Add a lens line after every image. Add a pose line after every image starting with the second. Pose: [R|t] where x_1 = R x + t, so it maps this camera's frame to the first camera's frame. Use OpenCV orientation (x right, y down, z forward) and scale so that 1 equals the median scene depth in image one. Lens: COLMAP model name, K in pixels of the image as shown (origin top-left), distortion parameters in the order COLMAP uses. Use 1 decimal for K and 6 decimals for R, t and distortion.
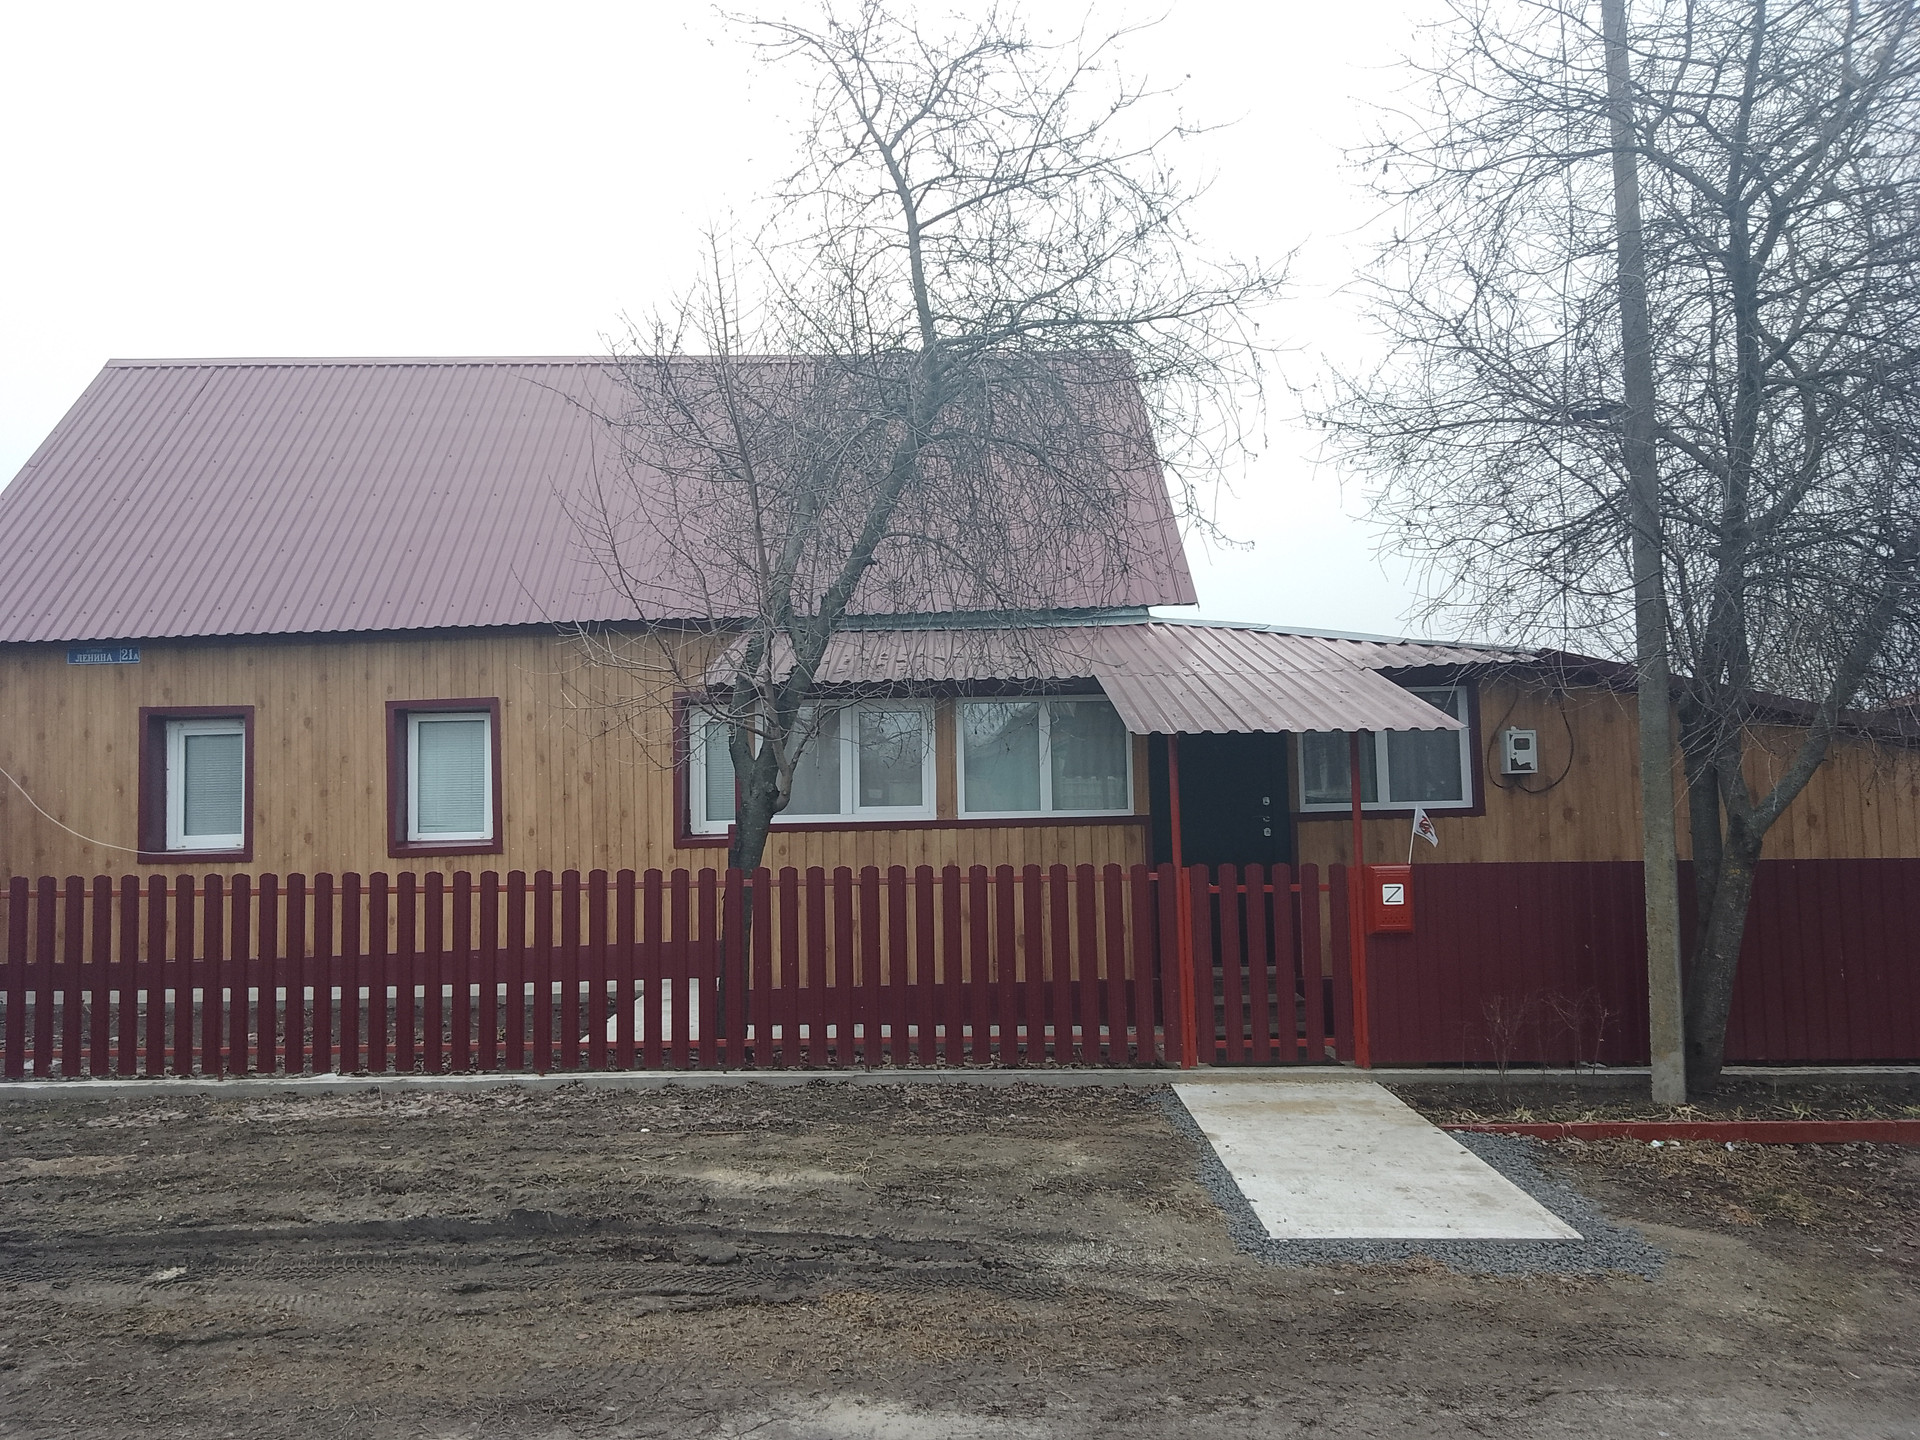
lens RADIAL K [[1370.5, 0, 952.6], [0, 1370.5, 718.9], [0, 0, 1]] dist [0.002715, -0.002791]
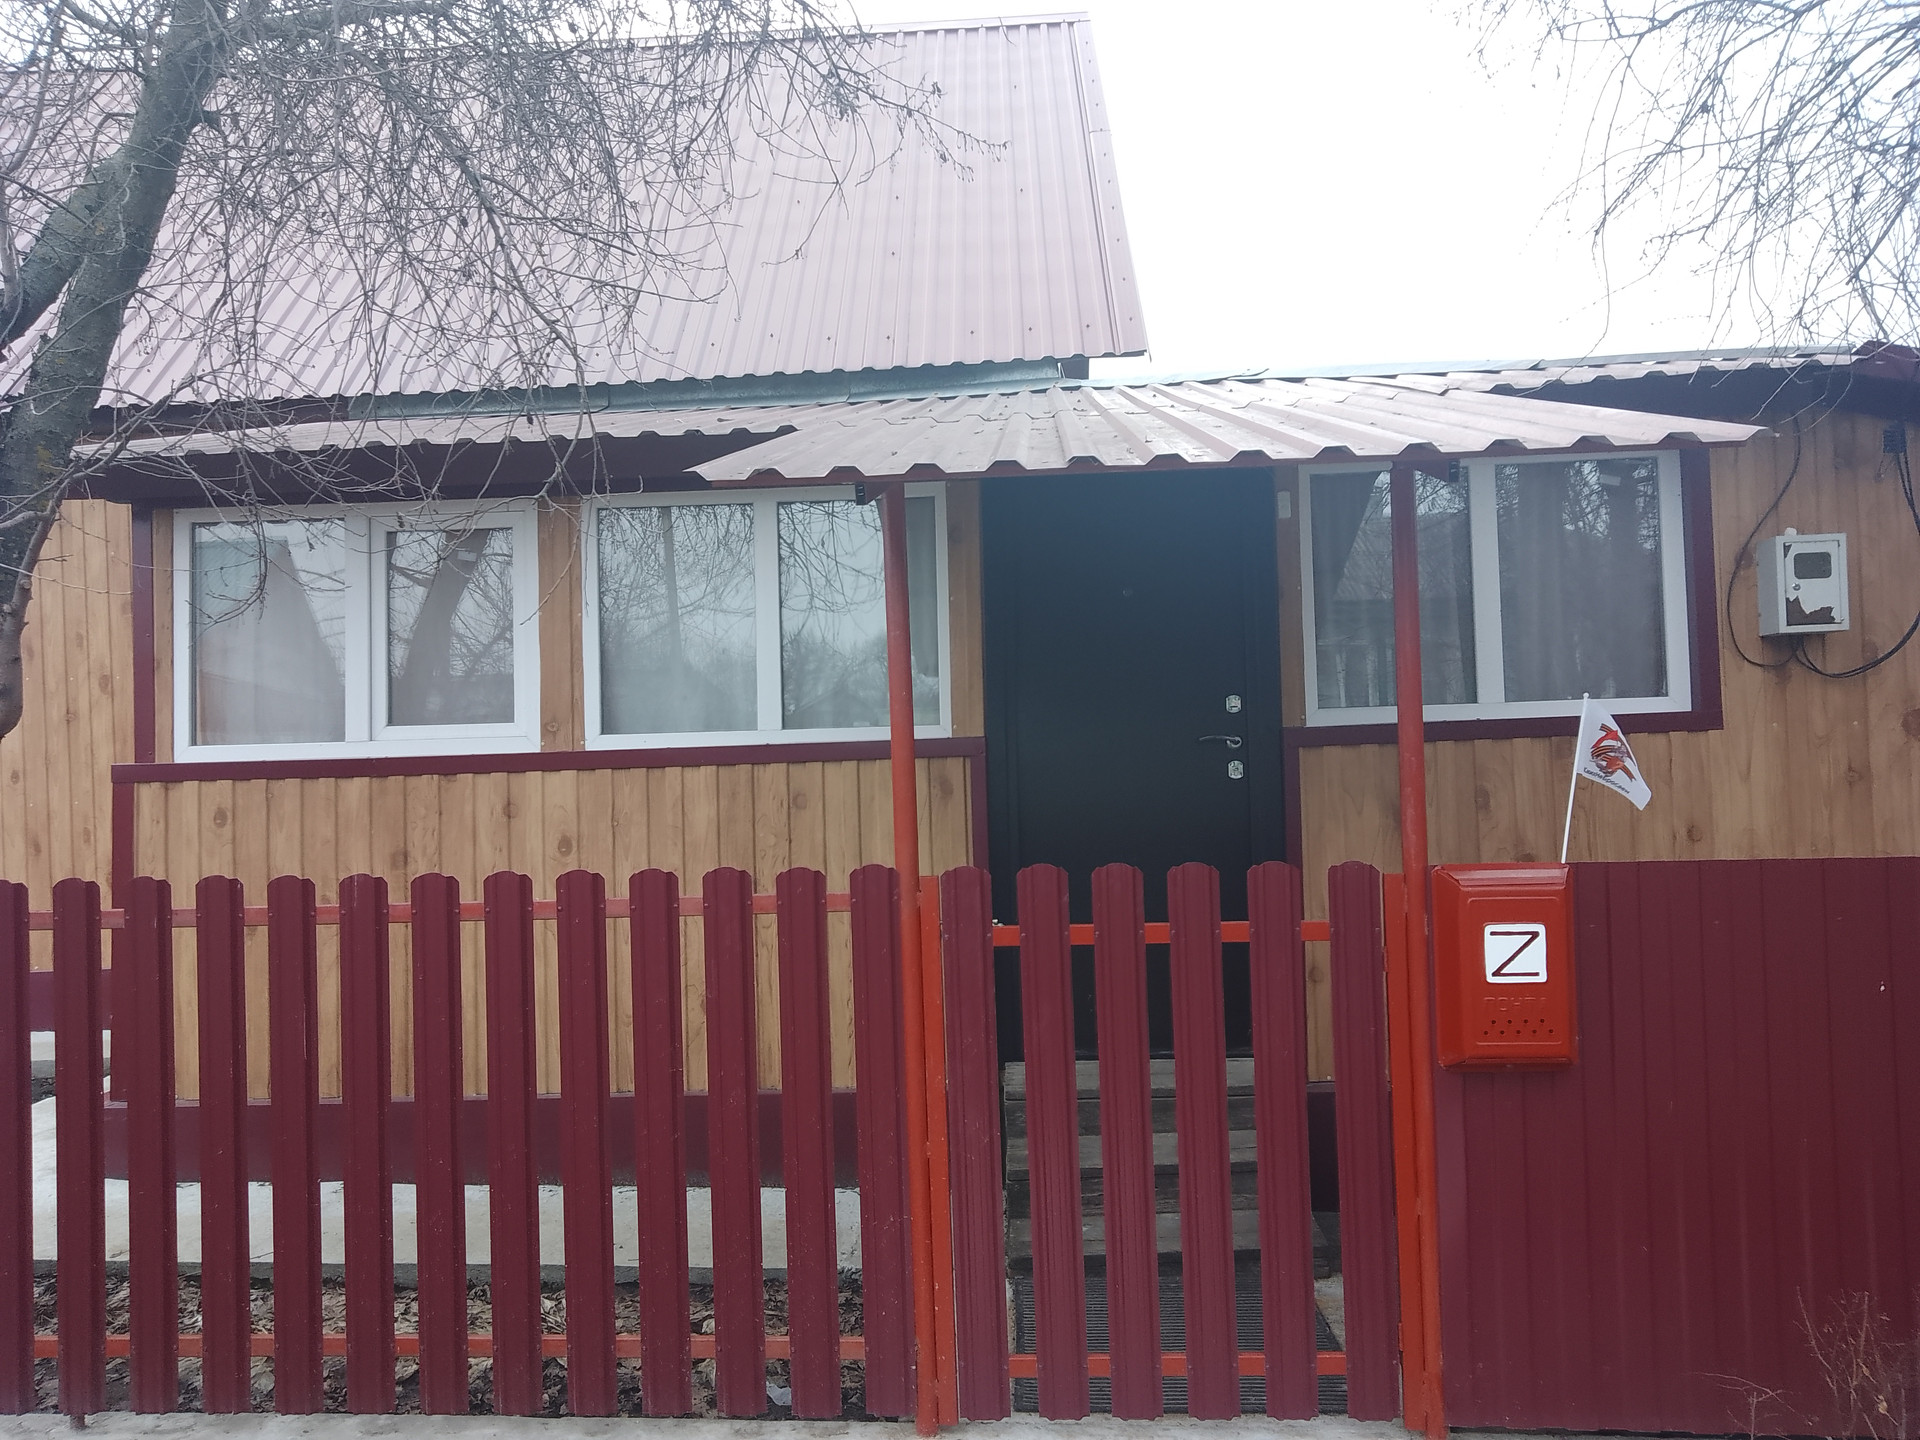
lens RADIAL K [[1370.5, 0, 971.1], [0, 1370.5, 722.3], [0, 0, 1]] dist [0.002715, -0.002791]
pose [[0.998217, -0.011908, -0.058492, 0.168956], [0.015281, 0.998224, 0.057572, 0.038450], [0.057703, -0.058363, 0.996626, 0.536427]]
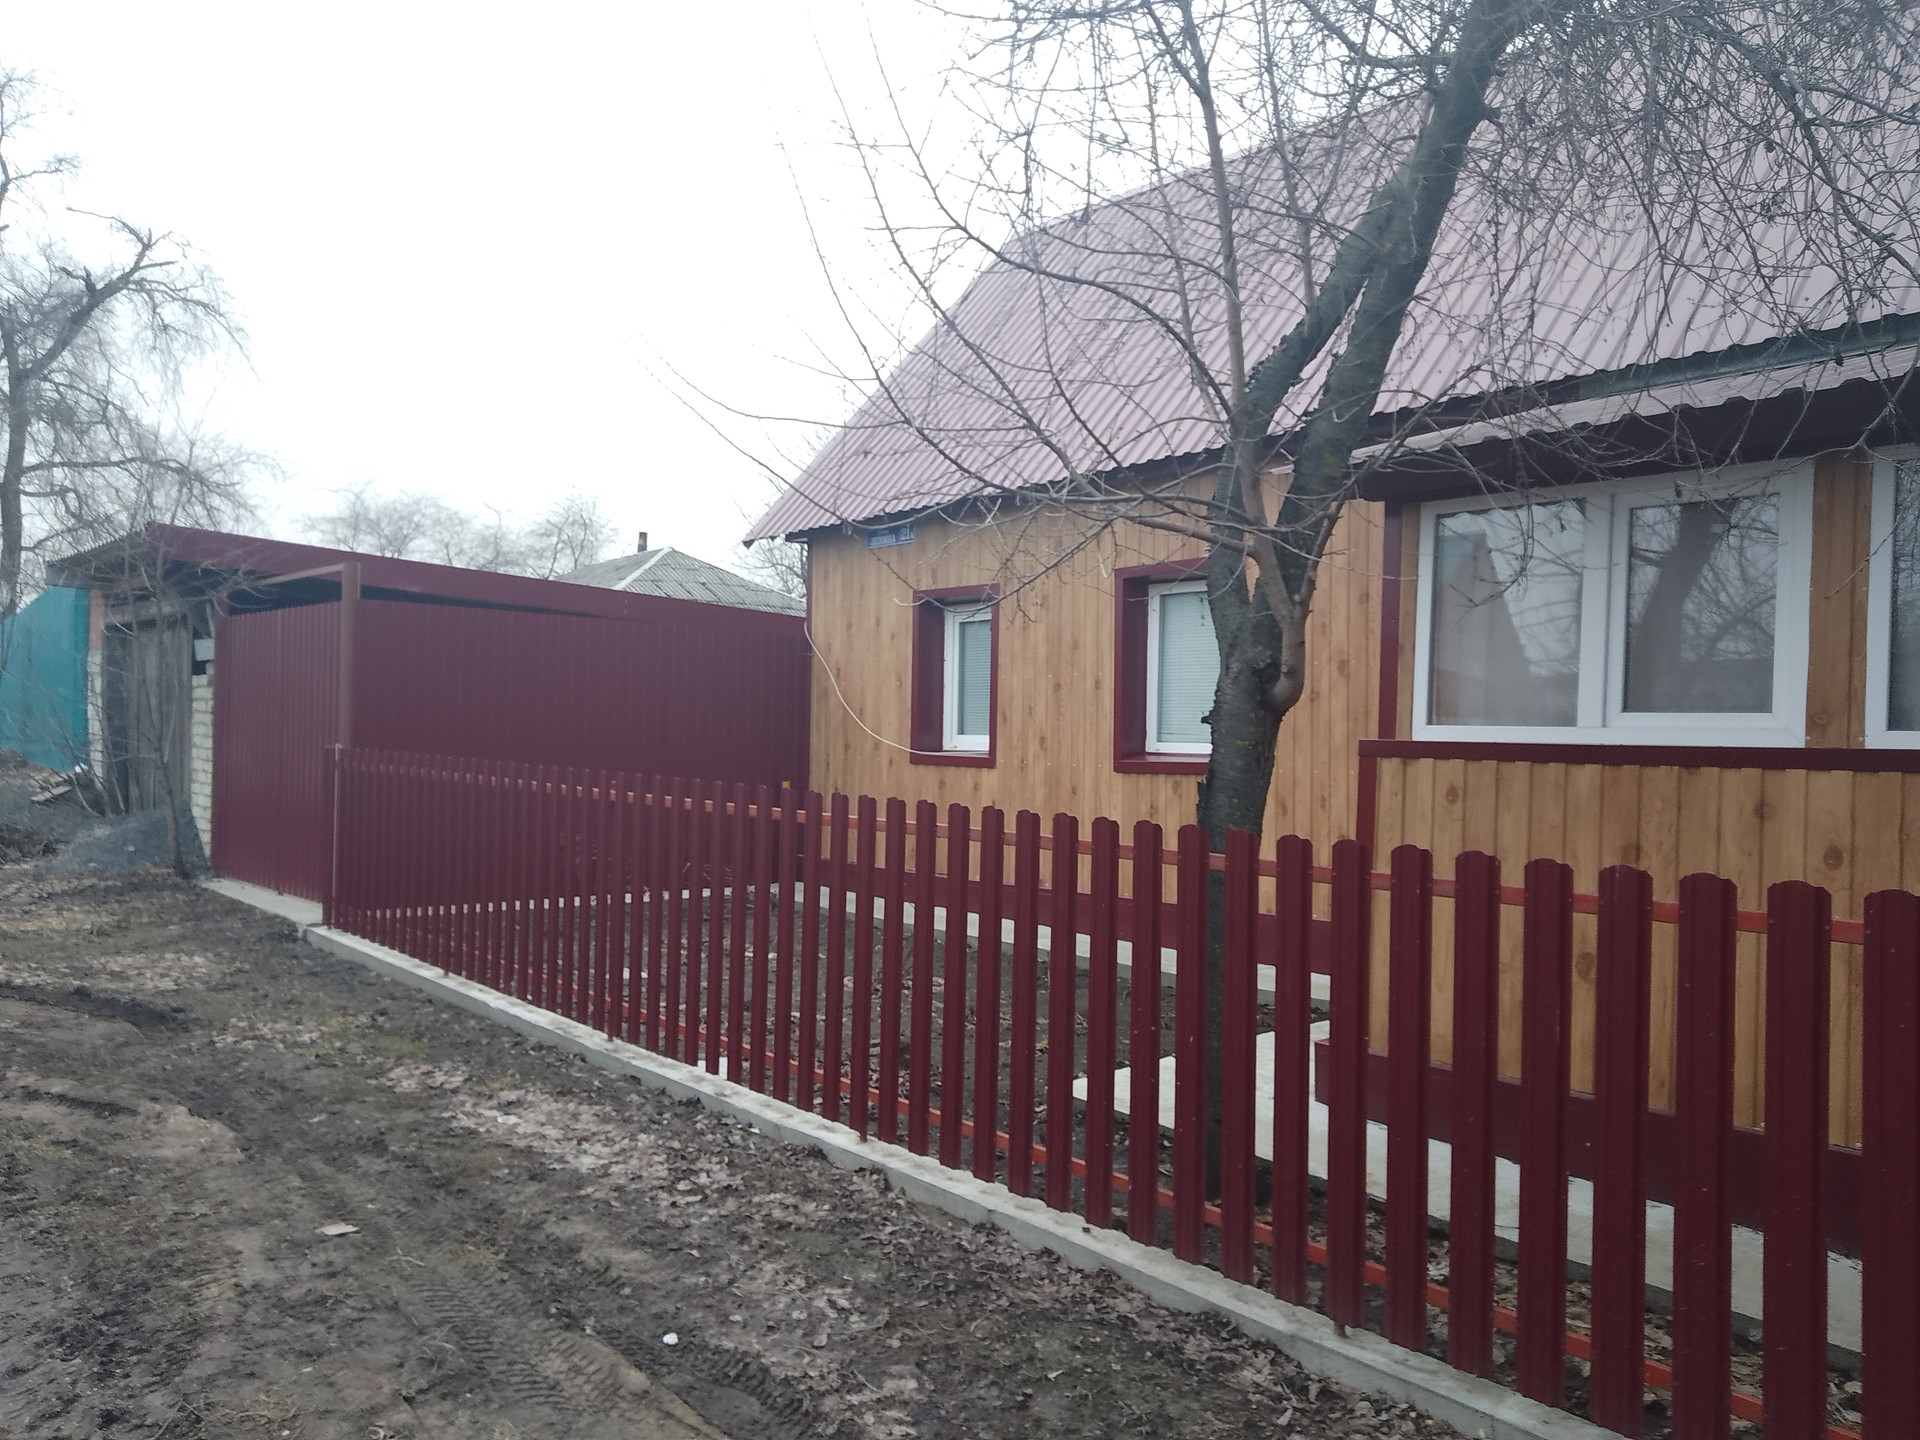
lens RADIAL K [[1370.5, 0, 964.0], [0, 1370.5, 727.0], [0, 0, 1]] dist [0.002715, -0.002791]
pose [[0.650001, 0.027979, -0.759418, 0.141569], [0.021178, 0.998267, 0.054906, 0.039209], [0.759639, -0.051771, 0.648282, 0.537510]]
